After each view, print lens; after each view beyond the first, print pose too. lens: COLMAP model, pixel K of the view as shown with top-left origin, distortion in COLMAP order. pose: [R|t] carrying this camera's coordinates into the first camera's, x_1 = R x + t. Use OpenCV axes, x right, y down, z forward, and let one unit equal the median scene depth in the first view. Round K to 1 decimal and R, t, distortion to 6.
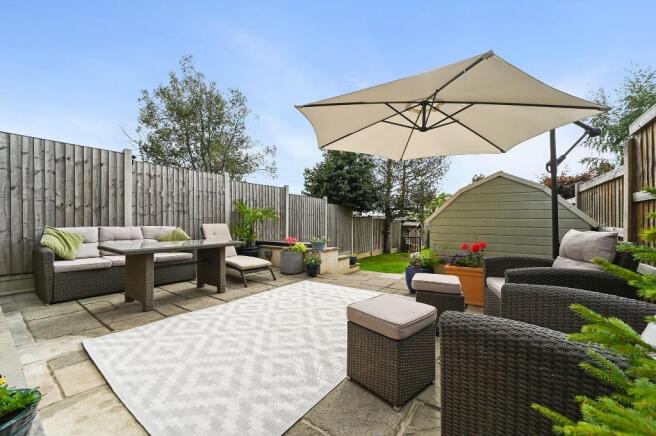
lens RADIAL K [[257.7, 0, 328.0], [0, 257.7, 218.0], [0, 0, 1]] dist [-0.032892, 0.009869]
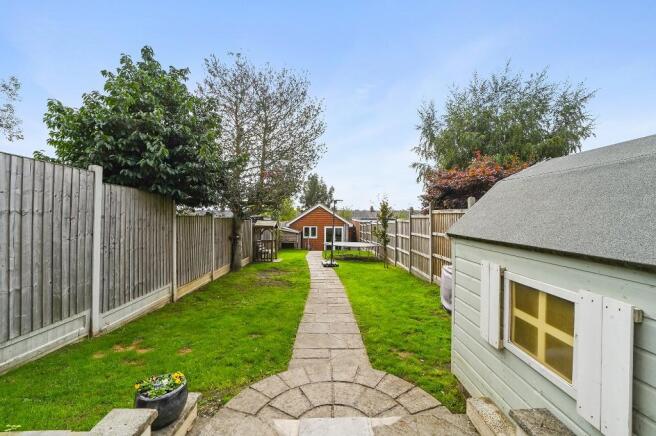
lens RADIAL K [[257.7, 0, 328.0], [0, 257.7, 218.0], [0, 0, 1]] dist [-0.032892, 0.009869]
pose [[0.808630, 0.000273, 0.588317, 0.038582], [-0.013902, 0.999730, 0.018645, -0.012226], [-0.588153, -0.023256, 0.808415, 0.377147]]
